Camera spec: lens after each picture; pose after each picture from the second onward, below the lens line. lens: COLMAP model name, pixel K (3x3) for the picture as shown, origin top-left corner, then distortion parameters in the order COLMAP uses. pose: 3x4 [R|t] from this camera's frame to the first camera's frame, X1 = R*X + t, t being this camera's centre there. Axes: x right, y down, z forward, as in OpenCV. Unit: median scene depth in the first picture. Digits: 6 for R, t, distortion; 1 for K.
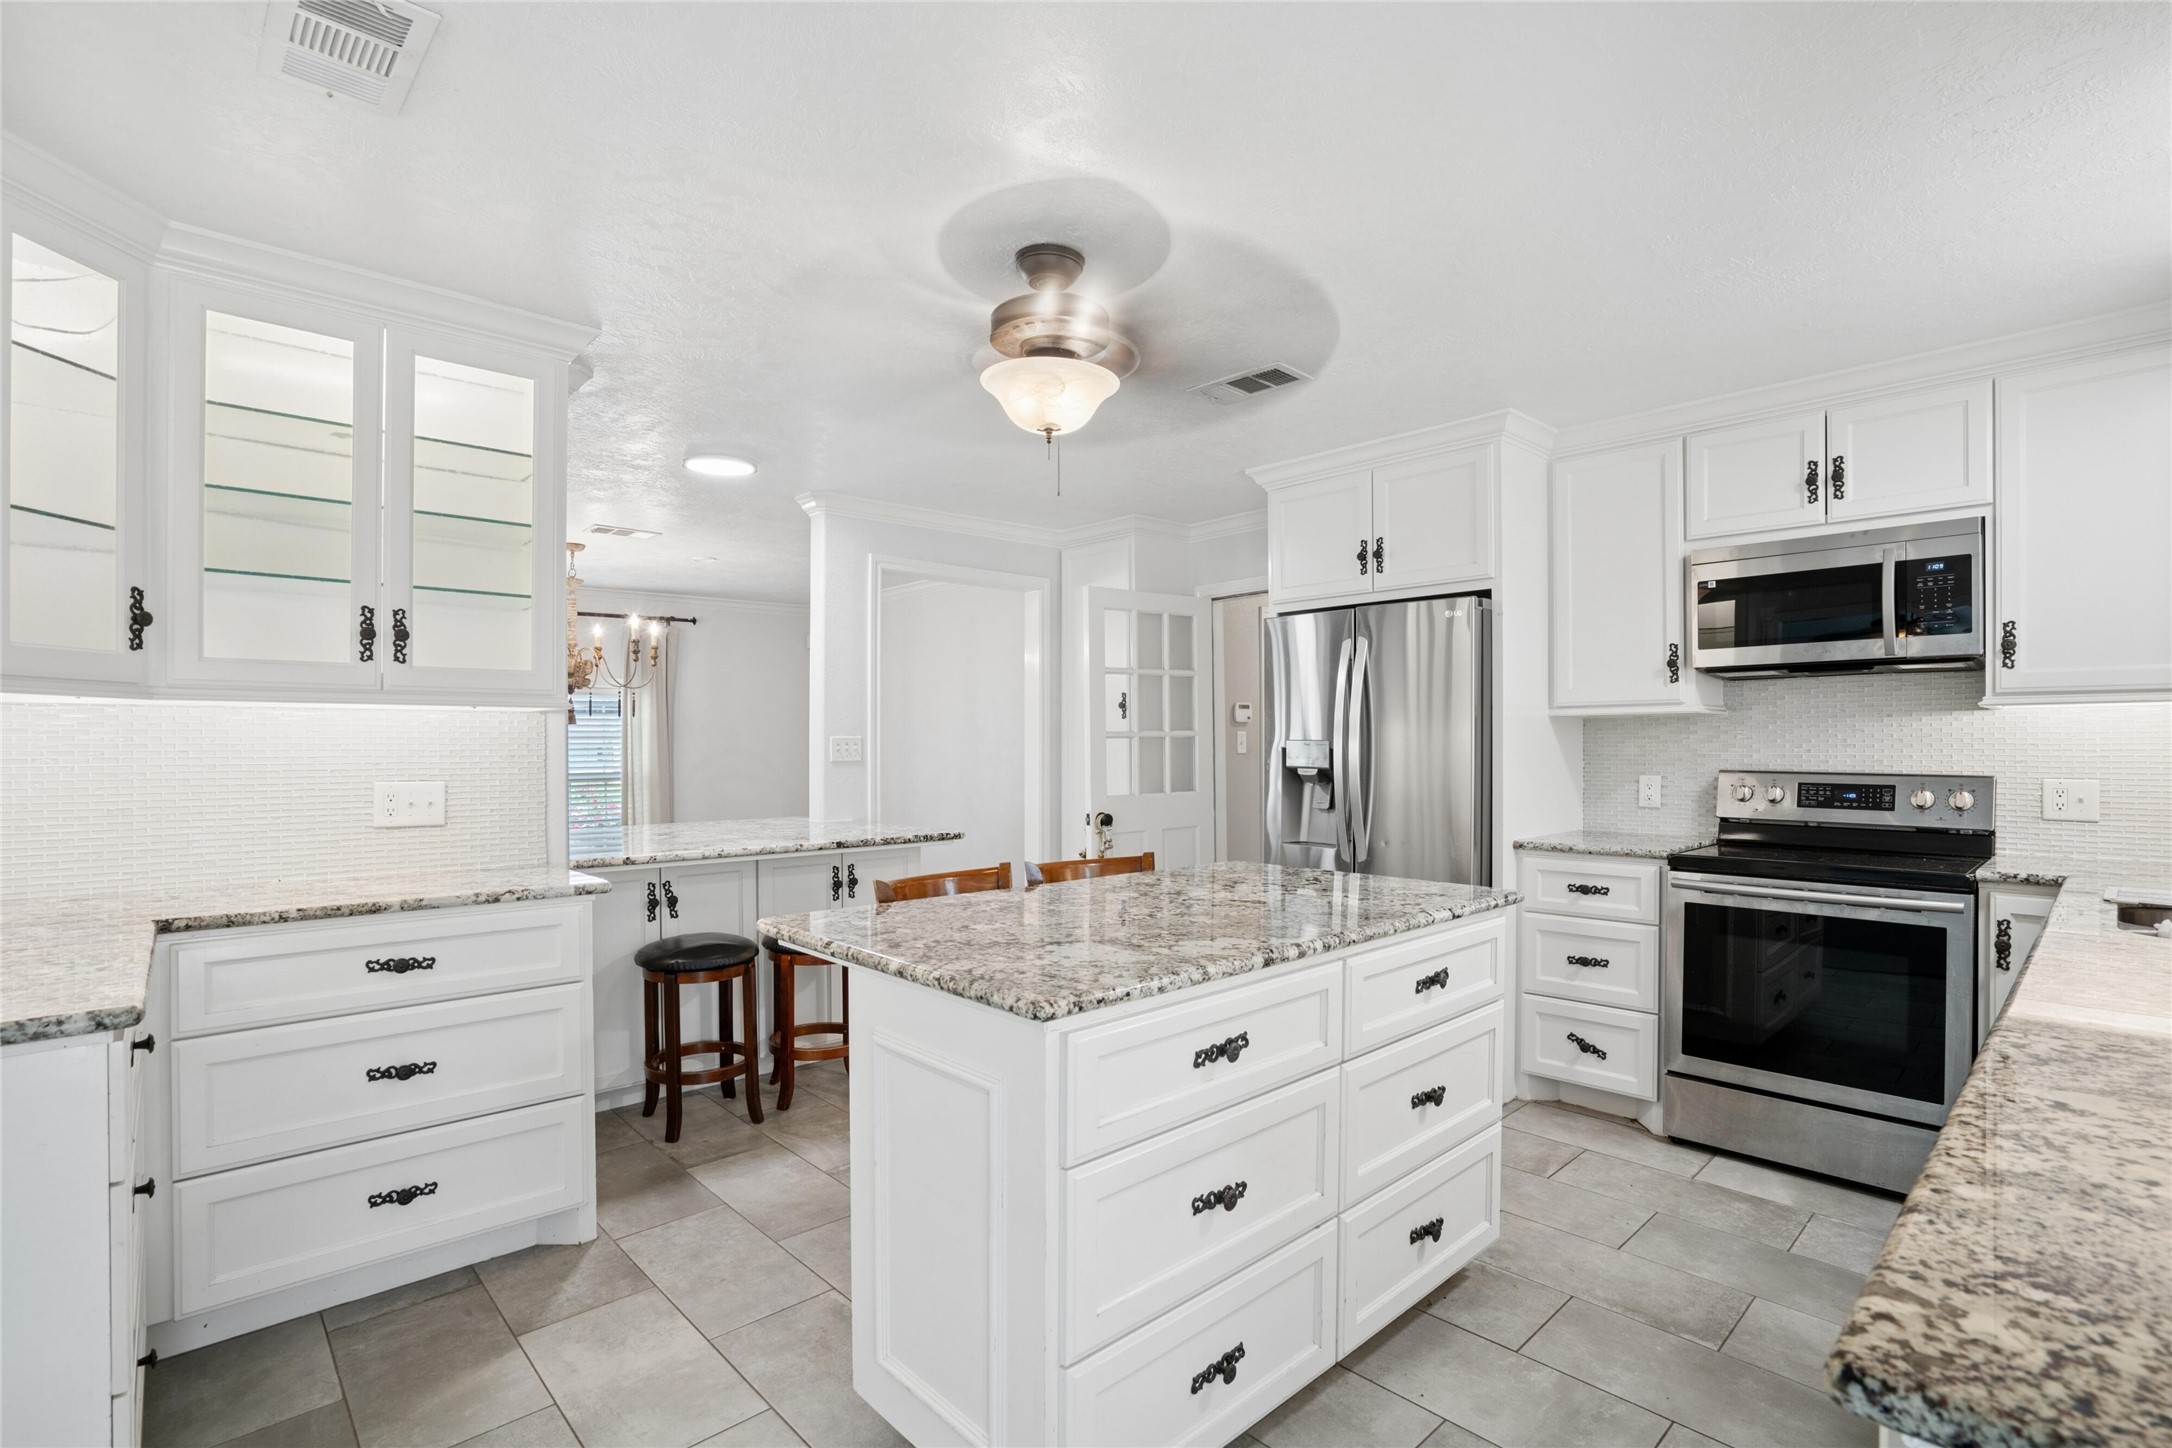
lens RADIAL K [[1000.1, 0, 1086.0], [0, 1000.1, 724.0], [0, 0, 1]] dist [-0.039366, -0.000028]
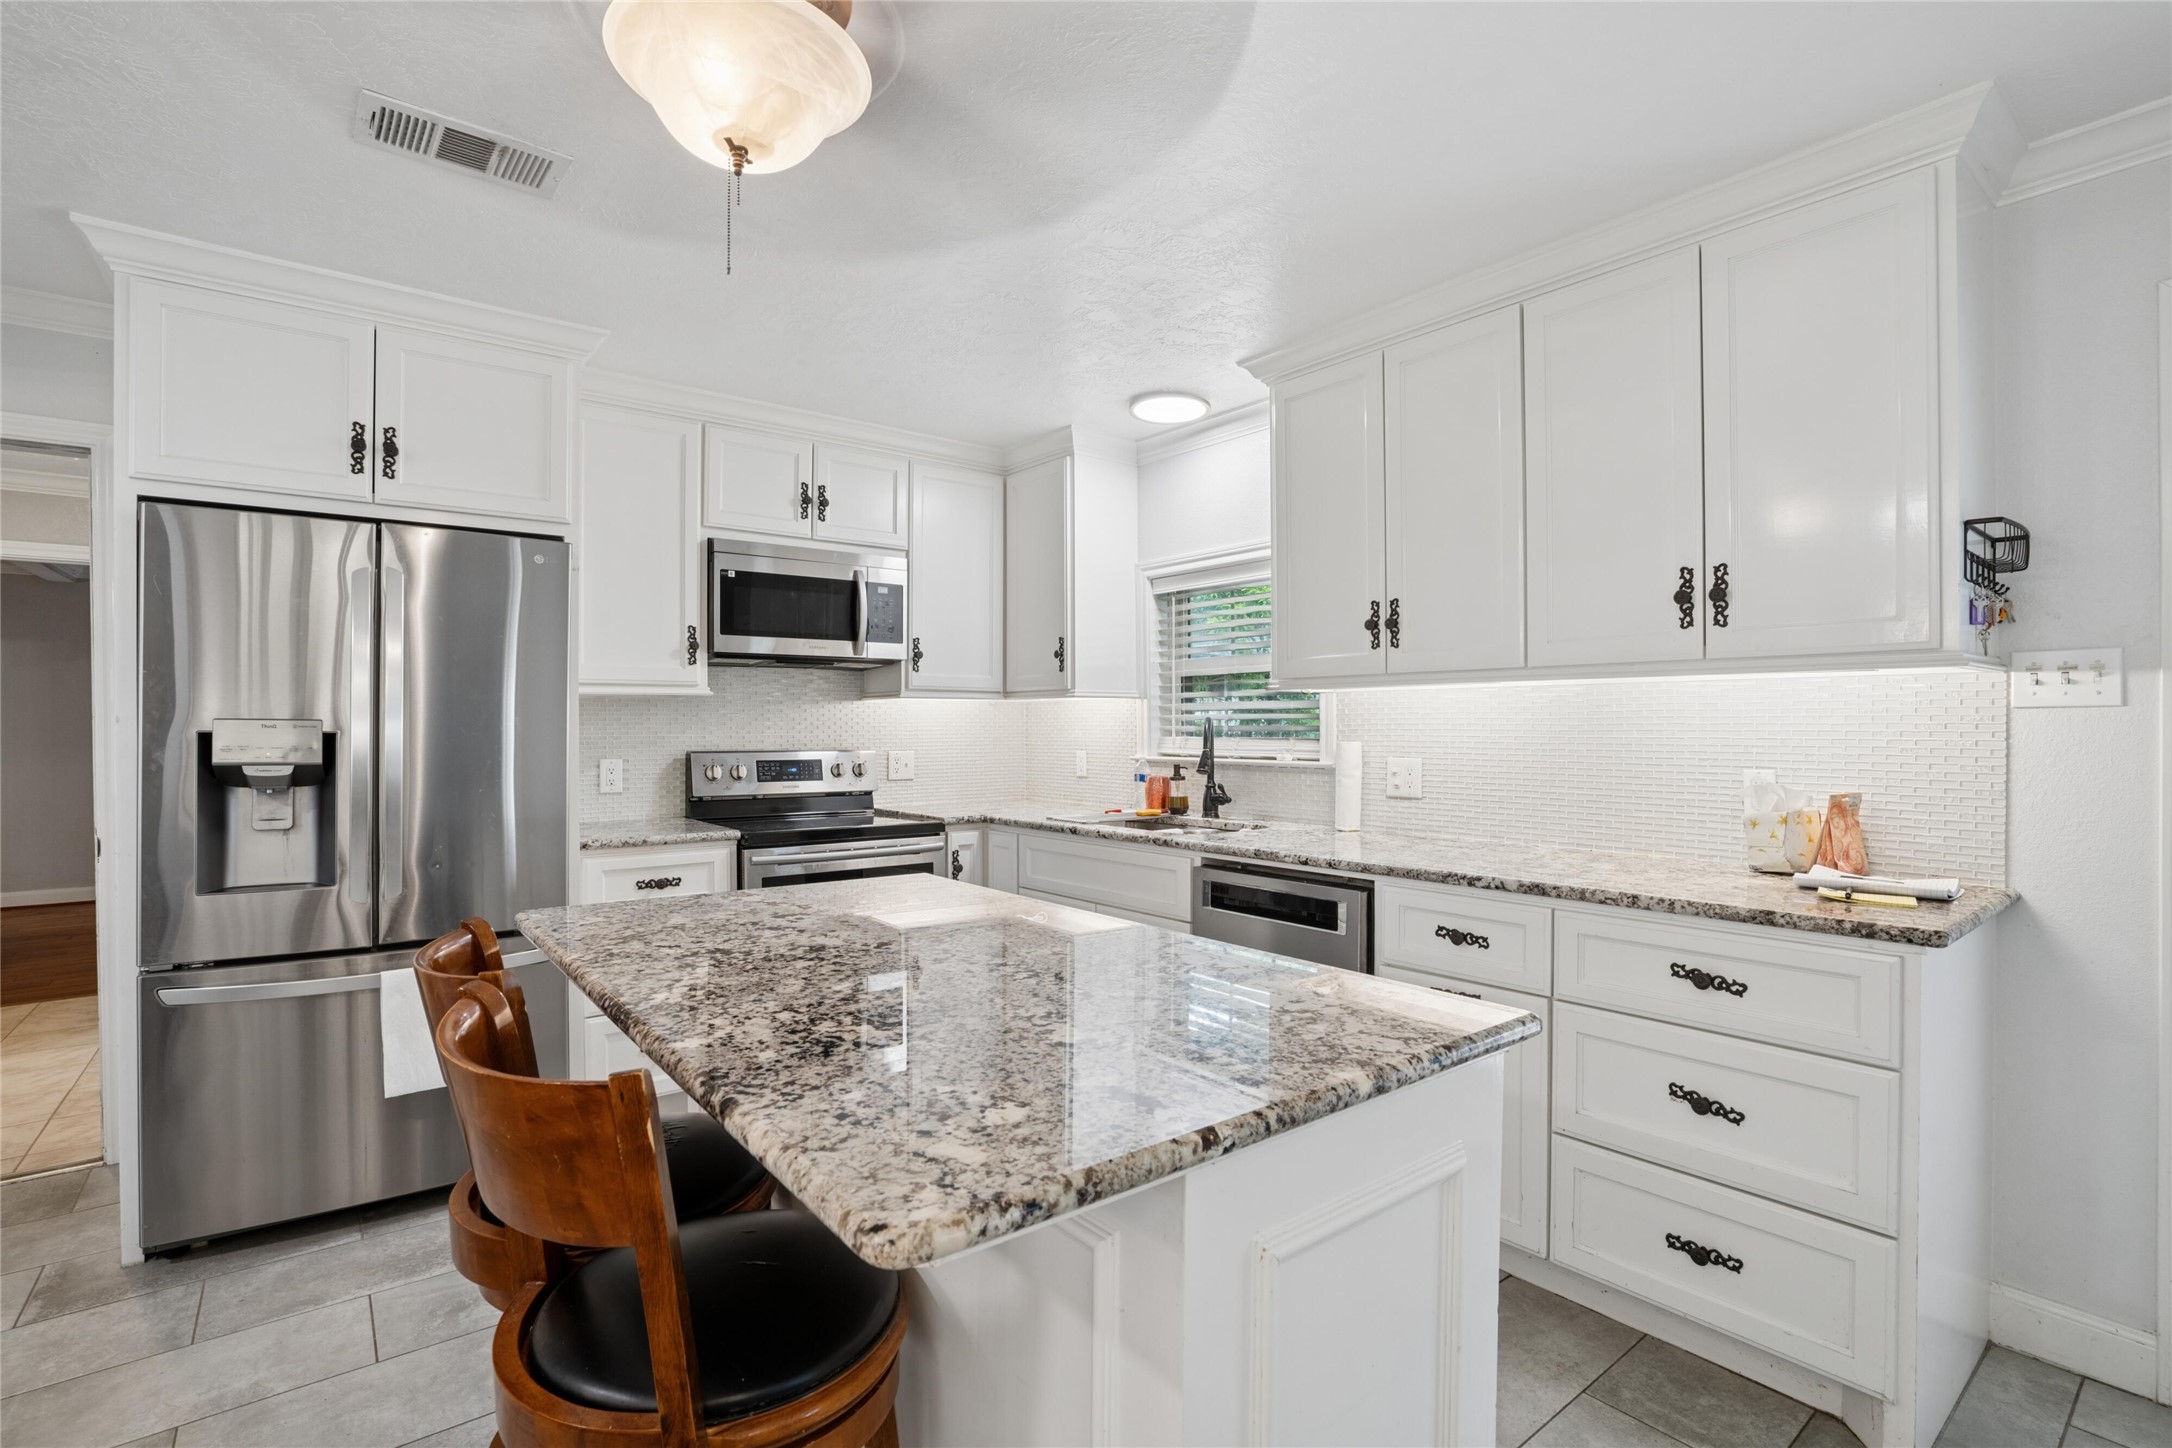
lens RADIAL K [[1000.6, 0, 1086.0], [0, 1000.6, 724.0], [0, 0, 1]] dist [-0.046355, 0.000185]
pose [[0.084927, 0.000725, 0.996387, -0.375756], [-0.021291, 0.999773, 0.001088, 0.008707], [-0.996160, -0.021306, 0.084923, 0.514017]]
